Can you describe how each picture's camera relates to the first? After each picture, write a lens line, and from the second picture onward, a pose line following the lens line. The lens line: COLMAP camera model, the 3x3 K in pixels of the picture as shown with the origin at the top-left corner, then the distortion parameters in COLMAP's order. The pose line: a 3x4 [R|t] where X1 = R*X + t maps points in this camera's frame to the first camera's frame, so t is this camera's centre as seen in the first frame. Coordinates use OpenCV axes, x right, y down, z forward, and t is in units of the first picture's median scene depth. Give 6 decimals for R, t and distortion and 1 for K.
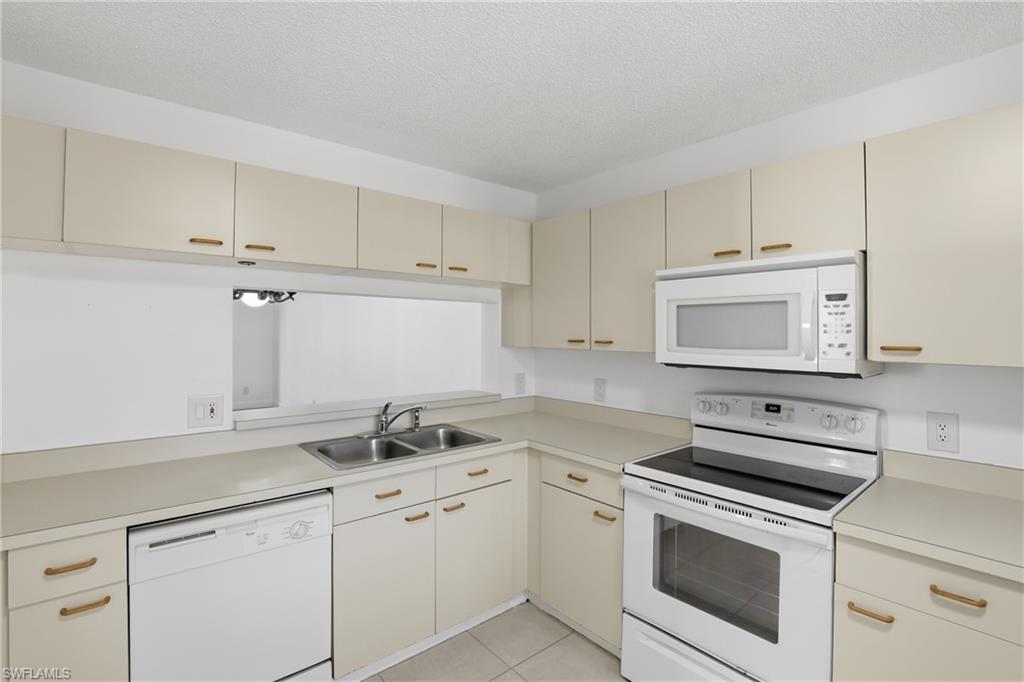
lens RADIAL K [[470.9, 0, 516.6], [0, 470.9, 329.2], [0, 0, 1]] dist [-0.036946, 0.007474]
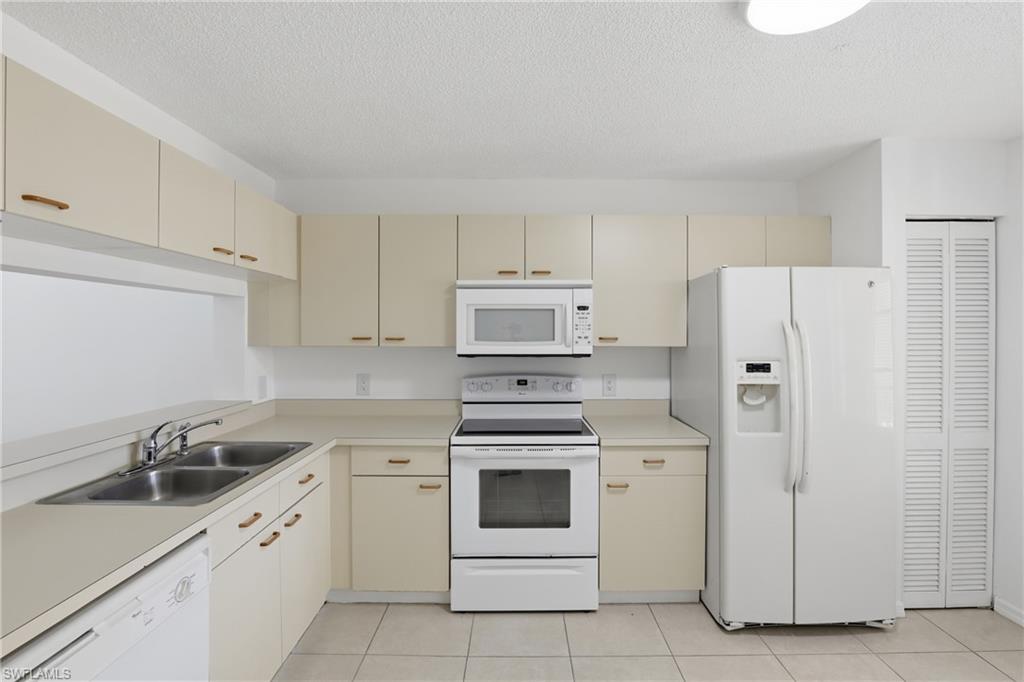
lens RADIAL K [[470.9, 0, 516.6], [0, 470.9, 329.2], [0, 0, 1]] dist [-0.036946, 0.007474]
pose [[0.646353, -0.003179, 0.763032, -0.561714], [-0.001969, 0.999981, 0.005834, -0.002762], [-0.763036, -0.005274, 0.646334, 0.075513]]
